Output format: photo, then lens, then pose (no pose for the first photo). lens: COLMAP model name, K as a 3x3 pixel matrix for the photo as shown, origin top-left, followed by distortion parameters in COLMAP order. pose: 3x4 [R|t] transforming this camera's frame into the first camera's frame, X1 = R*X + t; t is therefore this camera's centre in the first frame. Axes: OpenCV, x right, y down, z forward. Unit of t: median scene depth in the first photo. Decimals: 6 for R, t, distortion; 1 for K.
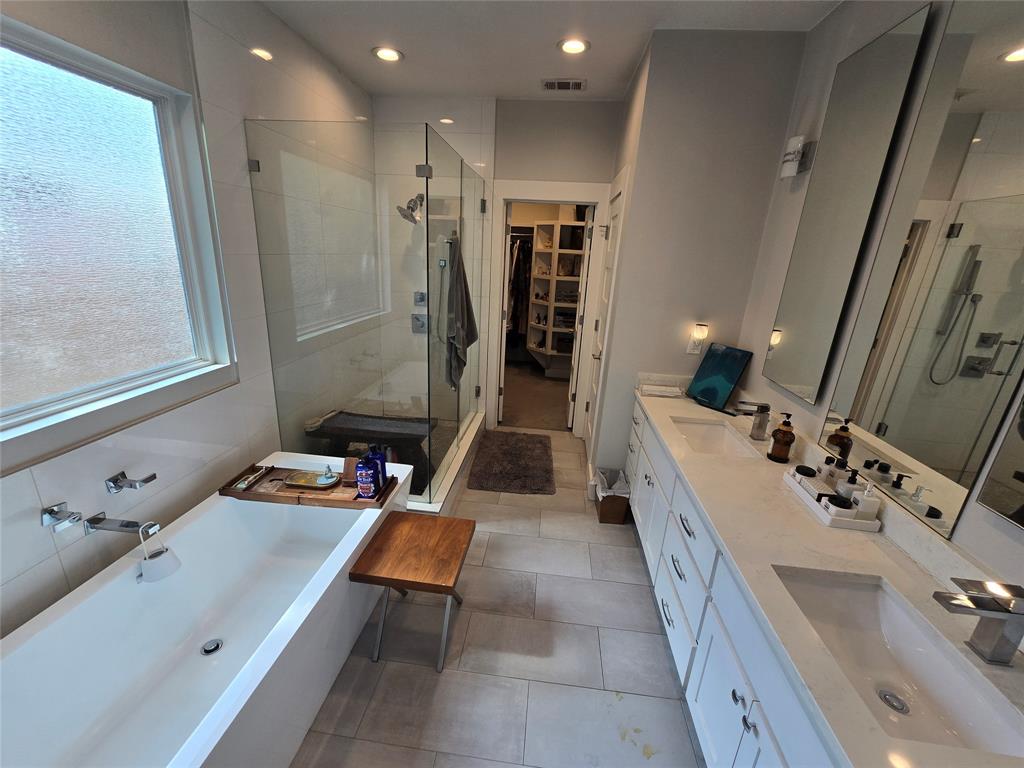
lens RADIAL K [[420.9, 0, 511.4], [0, 420.9, 384.1], [0, 0, 1]] dist [-0.001686, 0.000255]
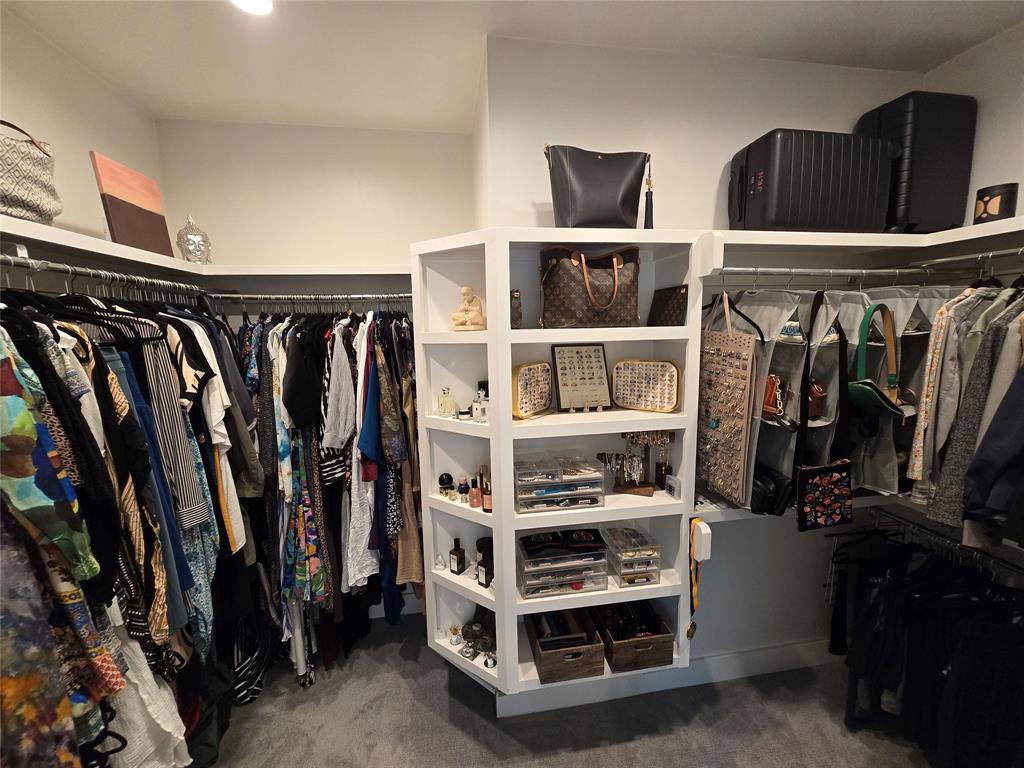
lens RADIAL K [[420.9, 0, 512.7], [0, 420.9, 384.1], [0, 0, 1]] dist [-0.001686, 0.000255]
pose [[0.961806, -0.101674, 0.254150, 0.037864], [0.146204, 0.975743, -0.162944, -0.223738], [-0.231418, 0.193878, 0.953340, 0.690729]]
